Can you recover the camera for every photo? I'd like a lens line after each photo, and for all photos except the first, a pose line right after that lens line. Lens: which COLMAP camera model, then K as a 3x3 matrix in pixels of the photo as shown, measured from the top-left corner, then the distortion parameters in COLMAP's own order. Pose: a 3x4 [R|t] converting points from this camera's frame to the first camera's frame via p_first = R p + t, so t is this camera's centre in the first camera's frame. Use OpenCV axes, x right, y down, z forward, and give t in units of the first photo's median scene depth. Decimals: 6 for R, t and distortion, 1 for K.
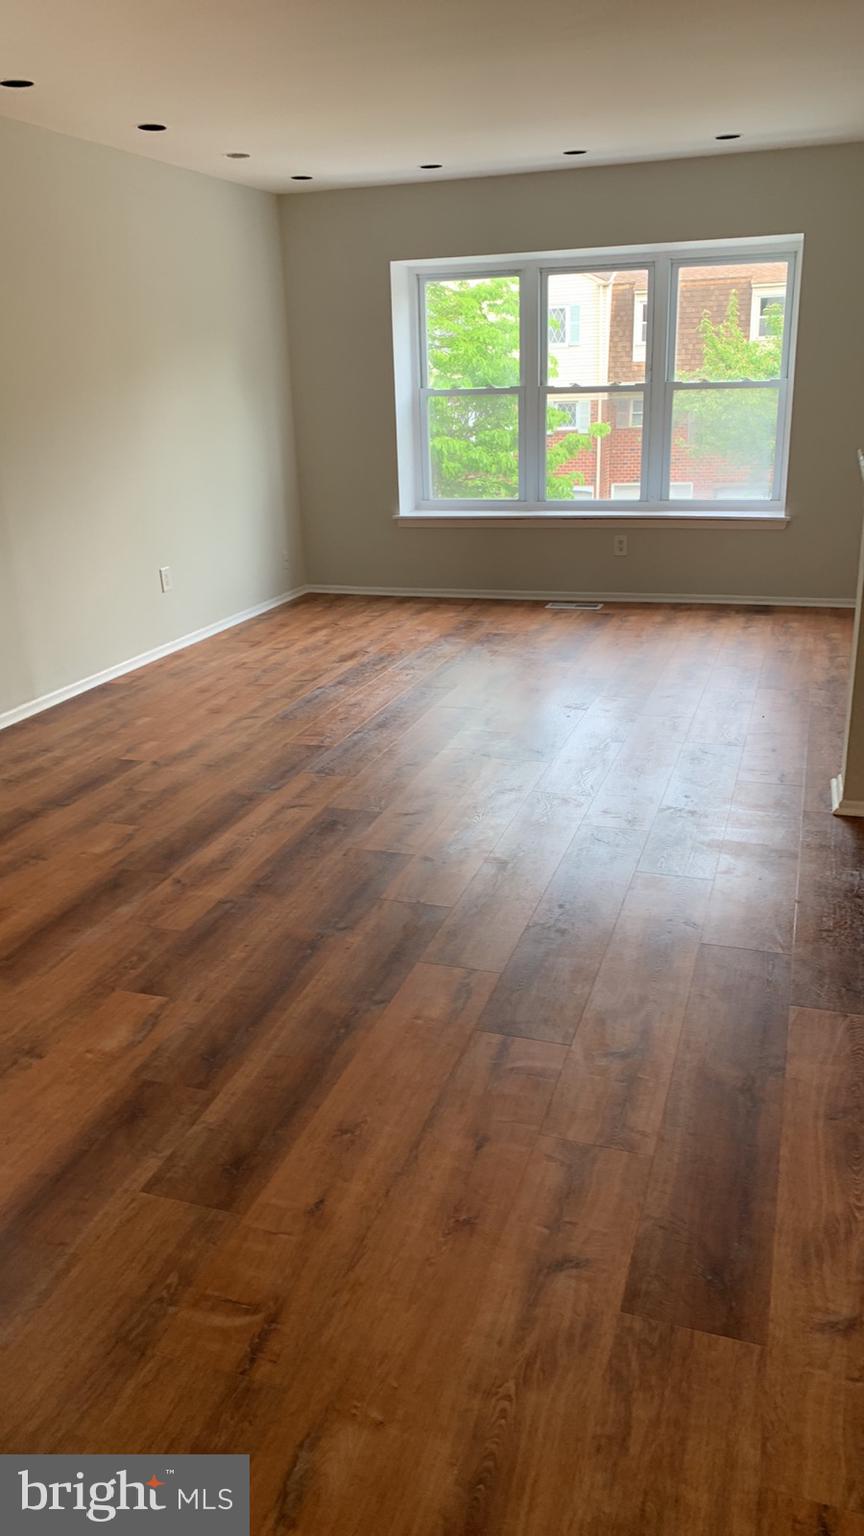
lens RADIAL K [[1112.1, 0, 424.8], [0, 1112.1, 759.4], [0, 0, 1]] dist [0.067159, -0.069019]
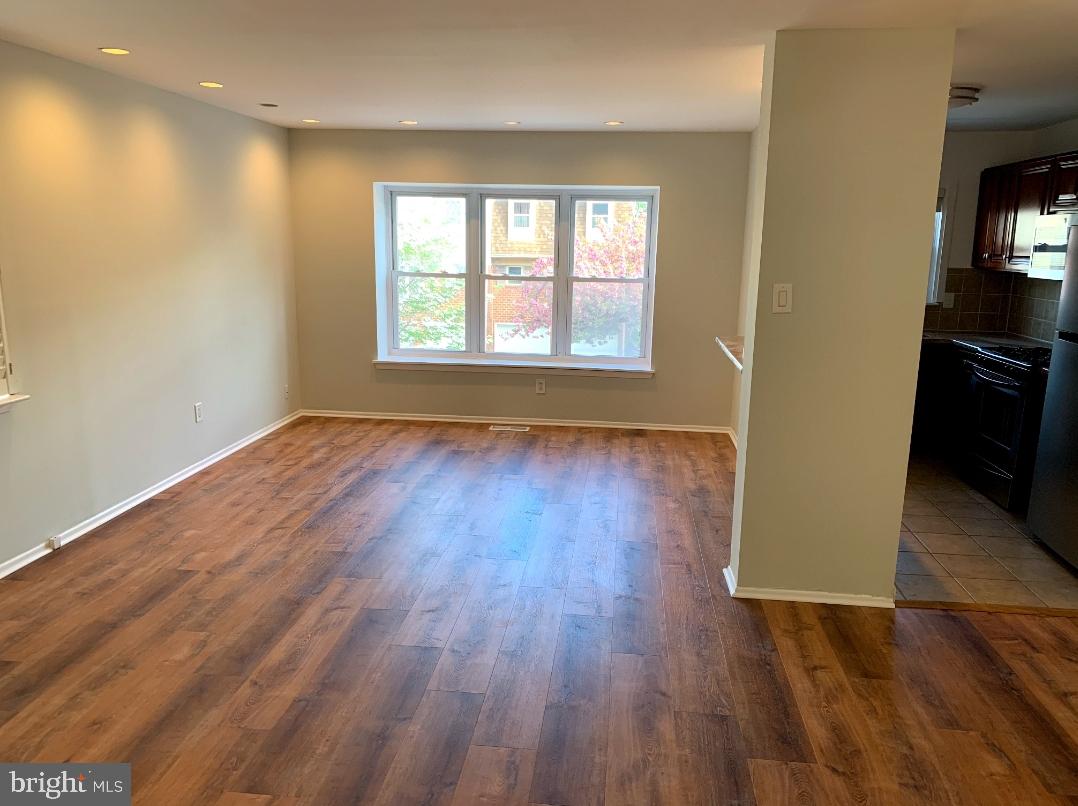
lens RADIAL K [[828.0, 0, 539.0], [0, 828.0, 403.0], [0, 0, 1]] dist [0.009571, -0.006229]
pose [[0.973866, 0.005917, 0.227045, -0.098263], [0.024808, 0.990908, -0.132232, -0.053726], [-0.225763, 0.134409, 0.964865, 0.002473]]
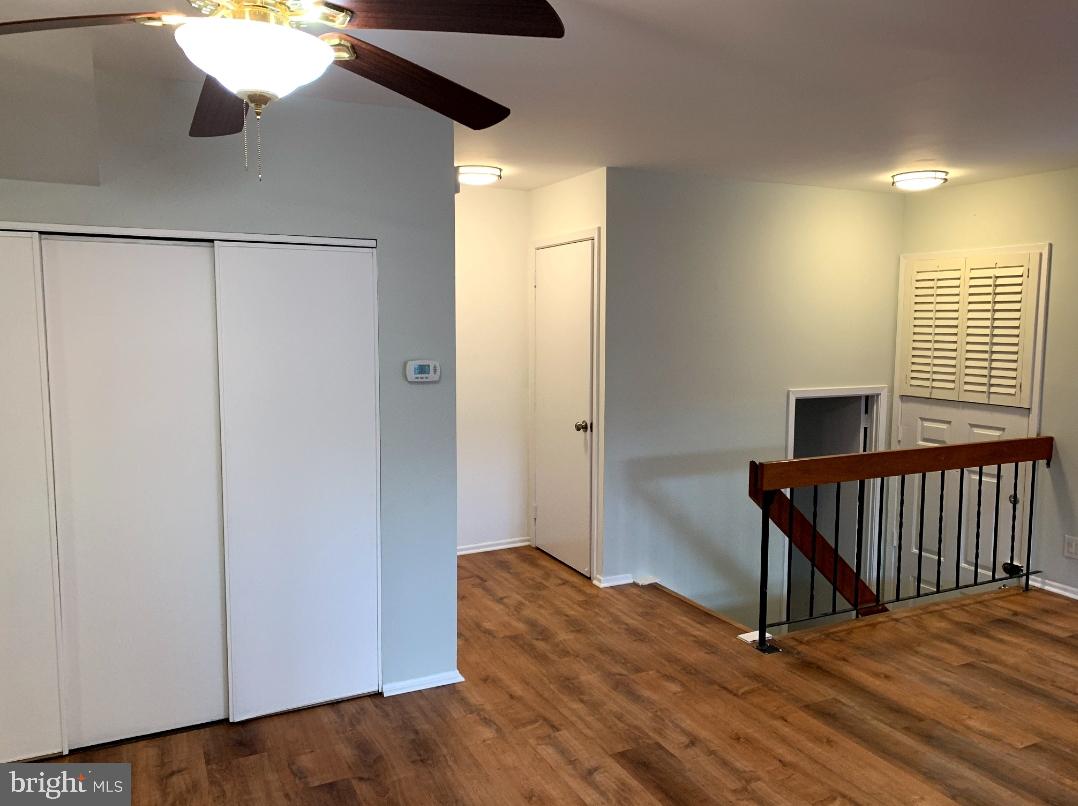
lens RADIAL K [[822.6, 0, 537.0], [0, 822.6, 401.8], [0, 0, 1]] dist [0.009287, 0.000622]
pose [[-0.708608, 0.107546, -0.697358, 0.634150], [-0.207217, 0.913019, 0.351365, -0.312650], [0.674489, 0.393485, -0.624687, 0.687734]]
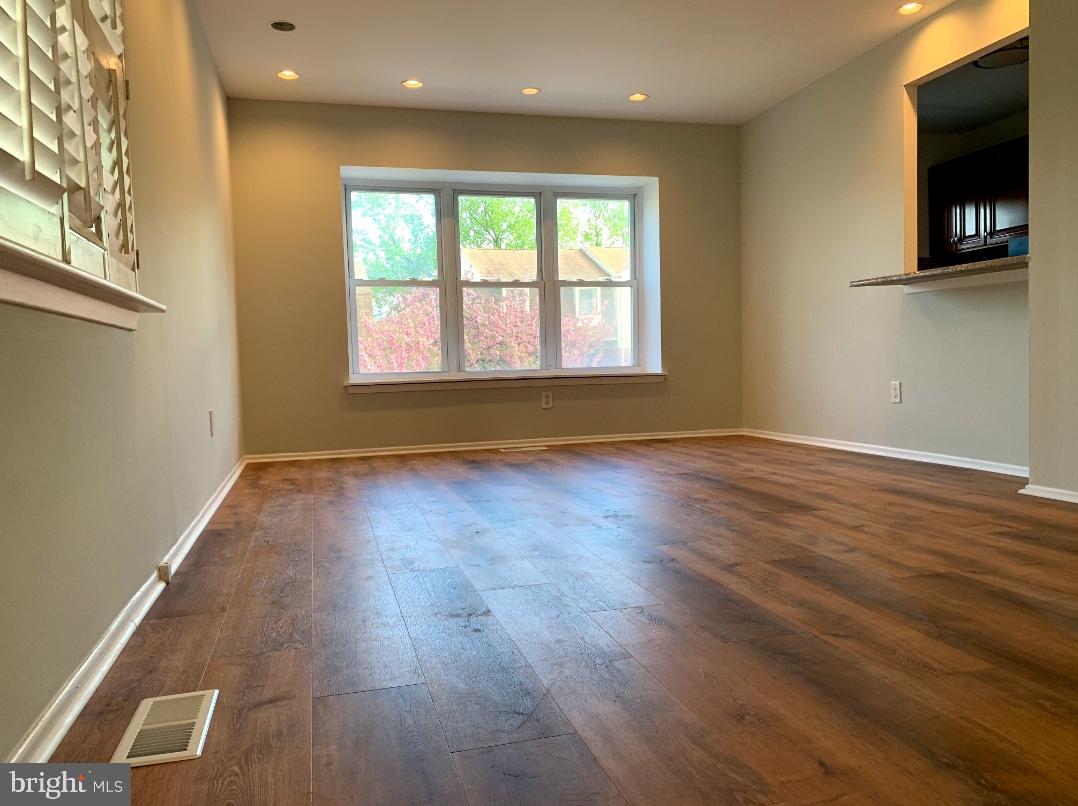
lens RADIAL K [[828.0, 0, 539.0], [0, 828.0, 403.0], [0, 0, 1]] dist [0.009571, -0.006229]
pose [[0.826889, -0.018855, 0.562049, -0.554537], [0.184763, 0.953065, -0.239852, 0.044173], [-0.531147, 0.302177, 0.791563, 0.477125]]
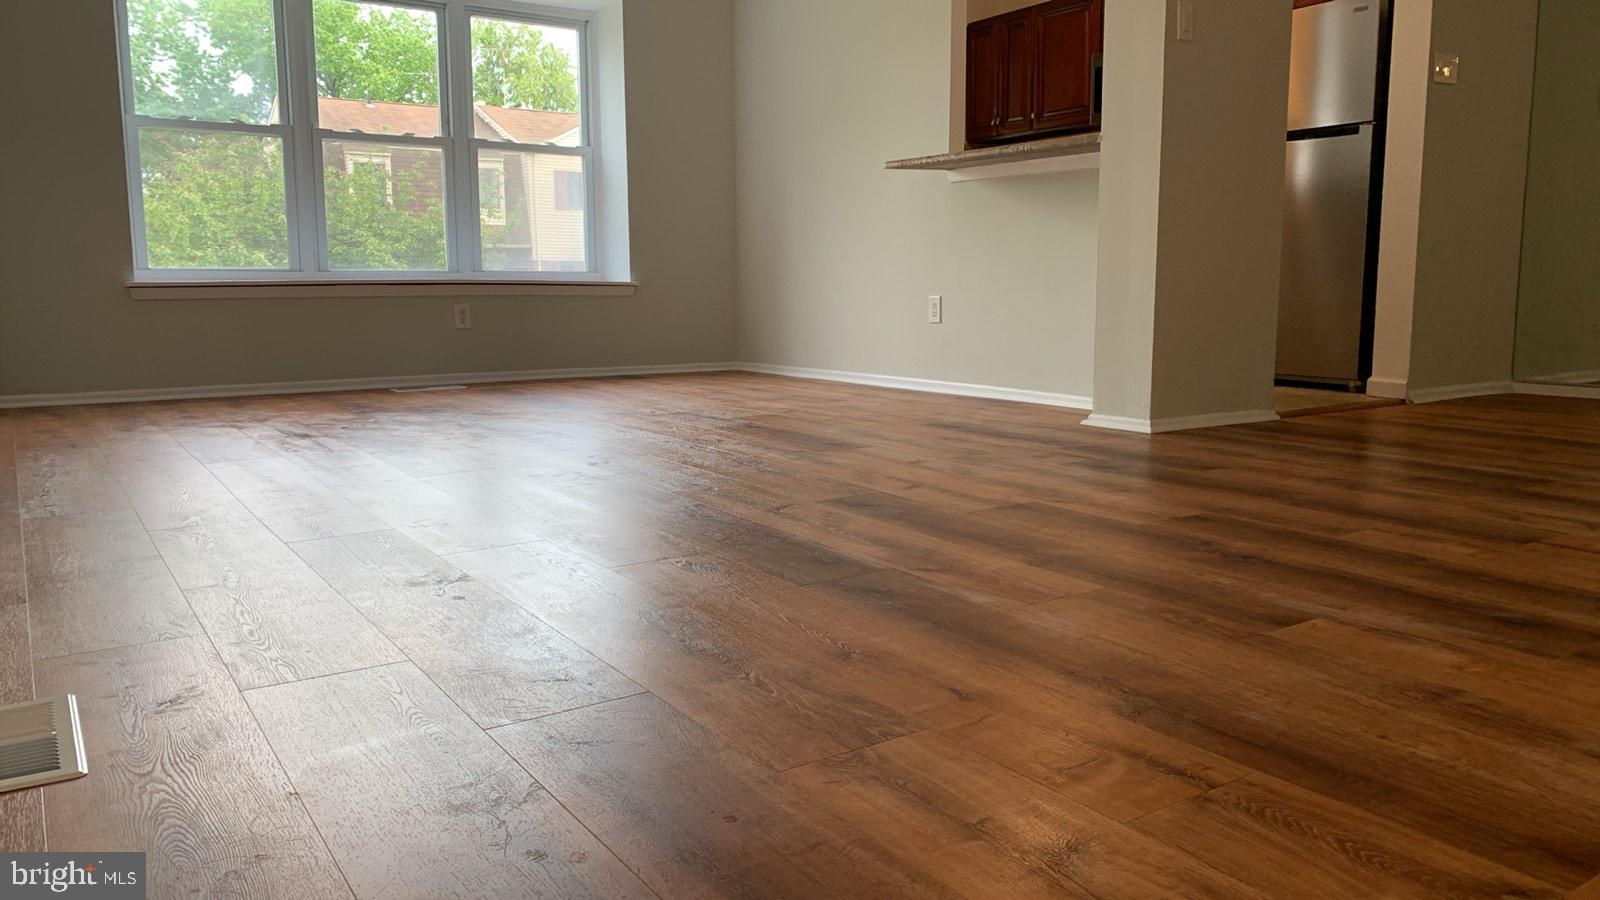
lens RADIAL K [[1158.4, 0, 800.0], [0, 1158.4, 450.0], [0, 0, 1]] dist [0.067159, -0.069019]
pose [[0.601831, -0.083961, 0.794197, -0.608513], [0.244708, 0.966011, -0.083312, 0.063818], [-0.760208, 0.244487, 0.601922, 0.506540]]
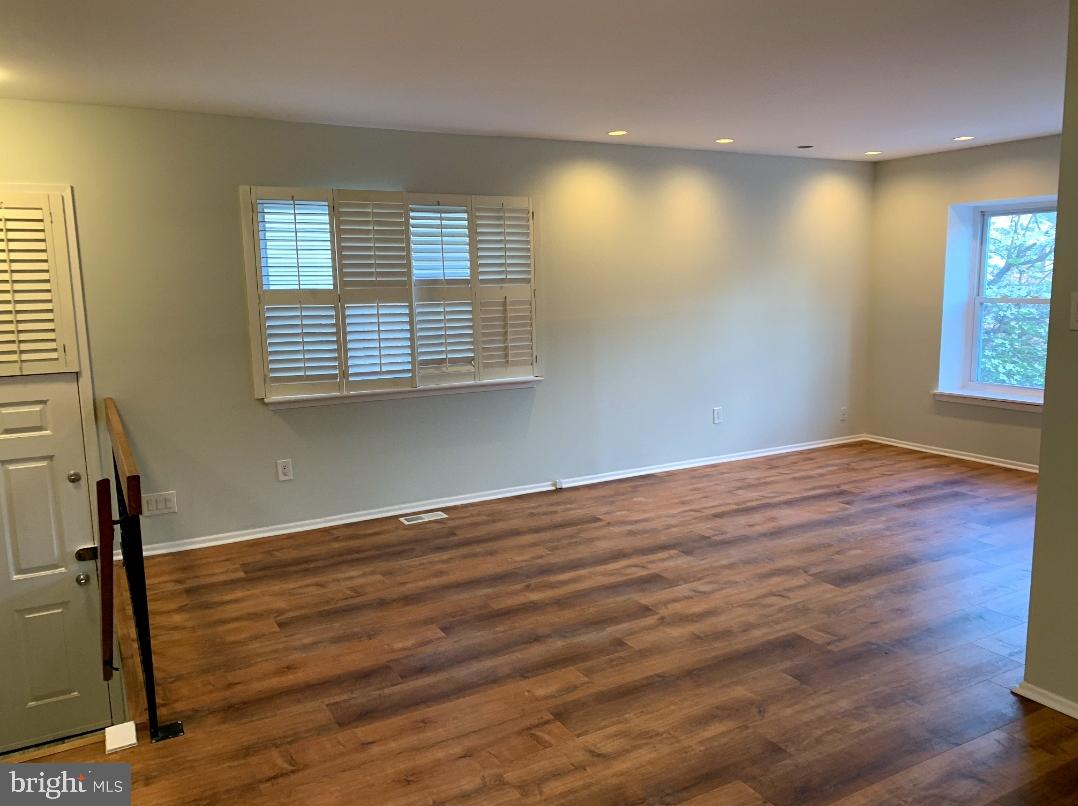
lens RADIAL K [[822.6, 0, 537.0], [0, 822.6, 401.8], [0, 0, 1]] dist [0.009287, 0.000622]
pose [[0.744809, 0.122086, -0.656014, 0.444453], [-0.228640, 0.970299, -0.079012, -0.050108], [0.626884, 0.208840, 0.750601, 0.016680]]
